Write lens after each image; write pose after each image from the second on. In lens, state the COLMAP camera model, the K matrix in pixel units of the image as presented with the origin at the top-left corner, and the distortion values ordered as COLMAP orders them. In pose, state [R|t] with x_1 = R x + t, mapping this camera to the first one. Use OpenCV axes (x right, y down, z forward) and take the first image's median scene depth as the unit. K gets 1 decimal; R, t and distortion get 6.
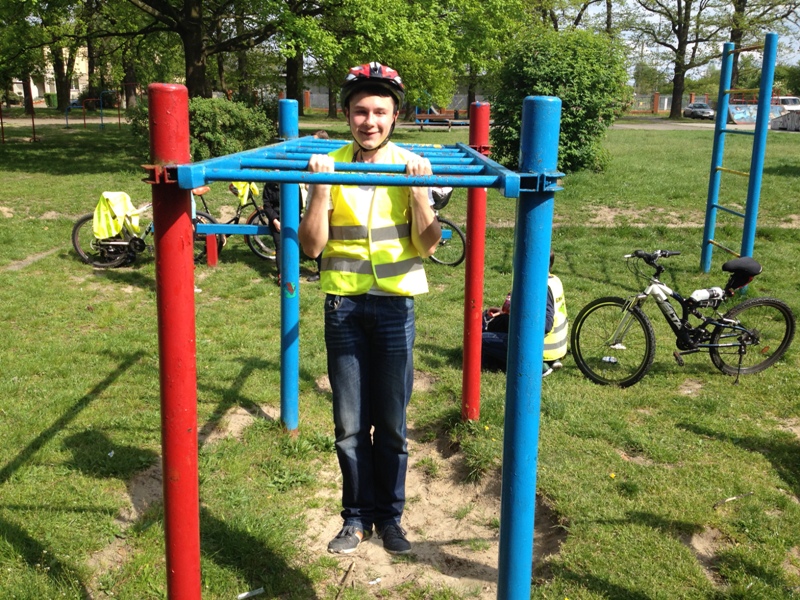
lens RADIAL K [[701.4, 0, 400.0], [0, 701.4, 300.0], [0, 0, 1]] dist [0.005464, -0.004882]
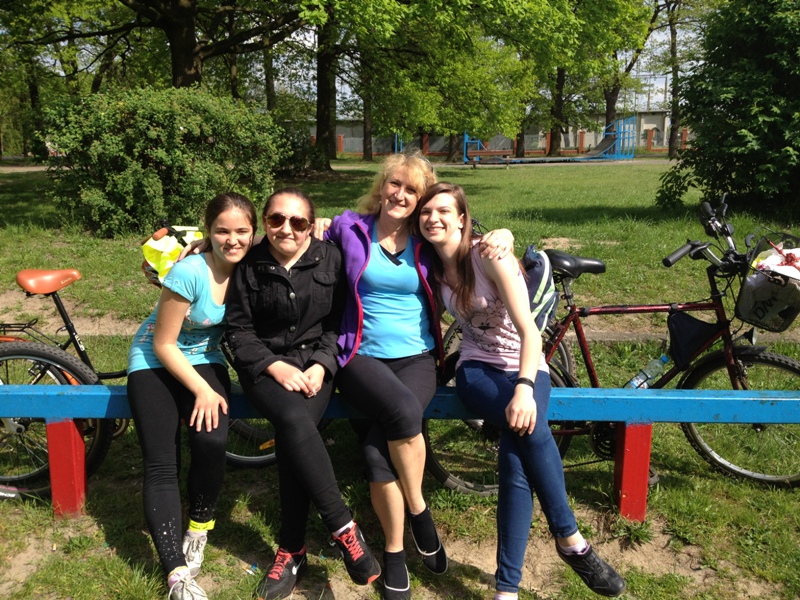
lens RADIAL K [[701.4, 0, 400.0], [0, 701.4, 300.0], [0, 0, 1]] dist [0.005464, -0.004882]
pose [[0.998948, -0.010061, -0.044748, -0.070822], [0.007111, 0.997821, -0.065590, -0.089163], [0.045310, 0.065202, 0.996843, 0.482667]]
